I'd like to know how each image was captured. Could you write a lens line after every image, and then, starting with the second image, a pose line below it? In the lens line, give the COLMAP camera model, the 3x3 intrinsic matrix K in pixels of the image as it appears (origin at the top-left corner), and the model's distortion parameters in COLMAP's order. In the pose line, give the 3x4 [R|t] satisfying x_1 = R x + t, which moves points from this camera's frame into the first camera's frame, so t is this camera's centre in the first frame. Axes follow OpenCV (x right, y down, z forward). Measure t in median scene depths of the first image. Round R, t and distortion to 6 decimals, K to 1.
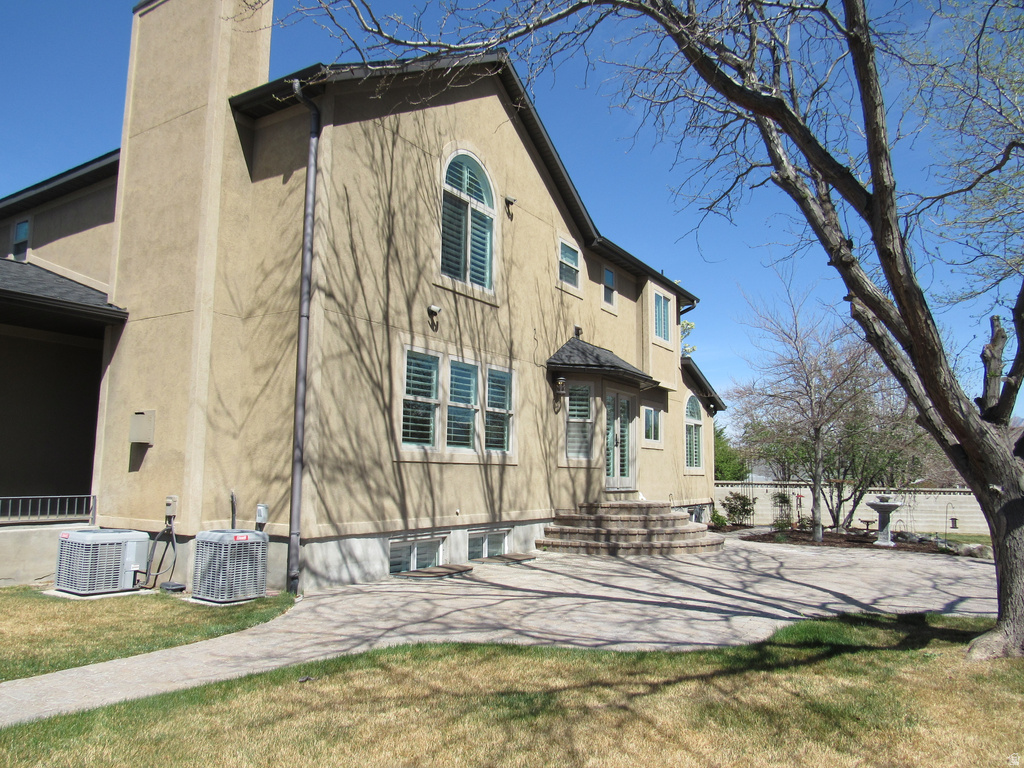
lens RADIAL K [[730.0, 0, 519.0], [0, 730.0, 384.7], [0, 0, 1]] dist [-0.006362, 0.001063]
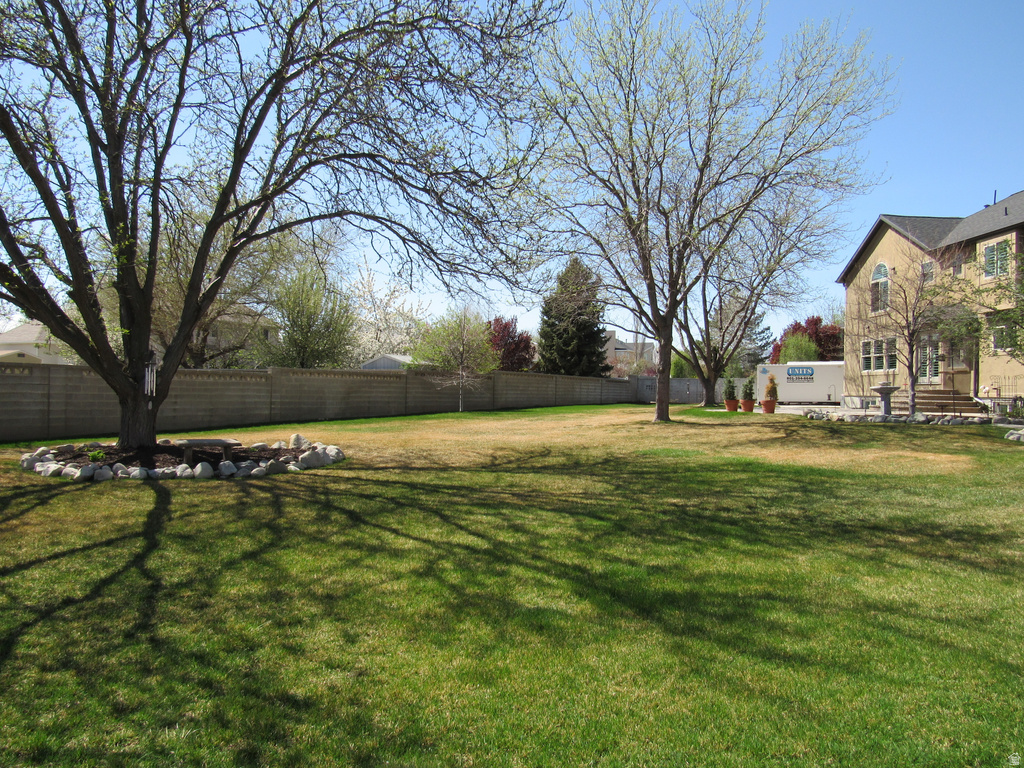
lens RADIAL K [[730.0, 0, 519.0], [0, 730.0, 384.7], [0, 0, 1]] dist [-0.006362, 0.001063]
pose [[-0.824217, -0.019124, -0.565951, 2.792769], [0.056399, 0.991688, -0.115646, 0.407975], [0.563459, -0.127237, -0.816287, 2.606372]]
